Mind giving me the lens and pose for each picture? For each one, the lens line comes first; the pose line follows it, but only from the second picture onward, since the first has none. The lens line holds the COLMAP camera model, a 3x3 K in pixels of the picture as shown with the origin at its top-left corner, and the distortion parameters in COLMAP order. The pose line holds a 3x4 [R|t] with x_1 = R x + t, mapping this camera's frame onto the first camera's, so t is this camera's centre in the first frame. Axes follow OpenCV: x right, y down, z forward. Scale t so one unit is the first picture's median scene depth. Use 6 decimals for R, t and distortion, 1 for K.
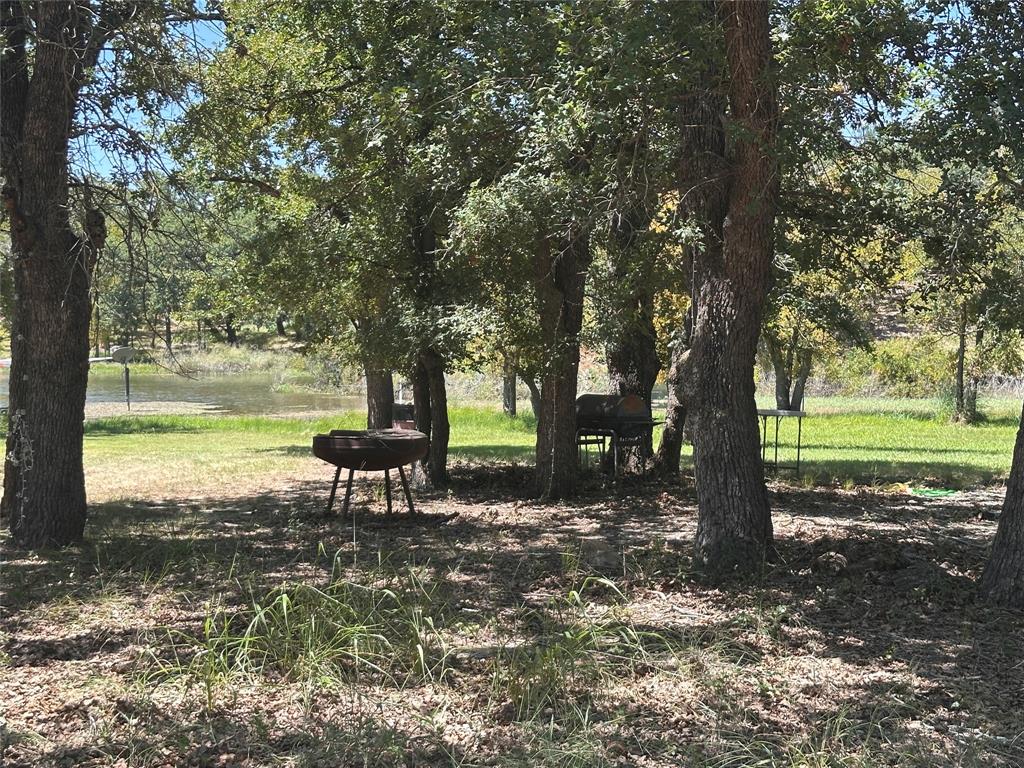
lens RADIAL K [[1600.2, 0, 508.9], [0, 1600.2, 372.0], [0, 0, 1]] dist [0.151282, -0.057087]
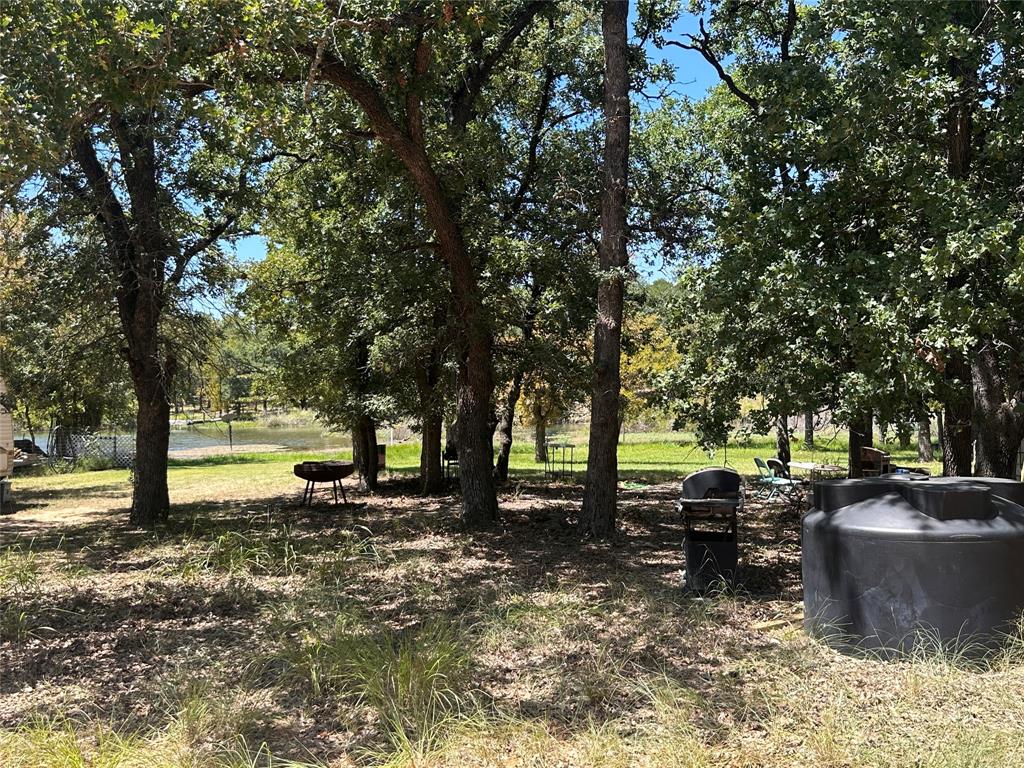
lens RADIAL K [[978.0, 0, 512.0], [0, 978.0, 384.0], [0, 0, 1]] dist [0.173884, -0.353875]
pose [[0.999306, -0.020373, 0.031195, 0.112553], [0.021479, 0.999137, -0.035548, -0.010394], [-0.030444, 0.036193, 0.998881, -0.215414]]
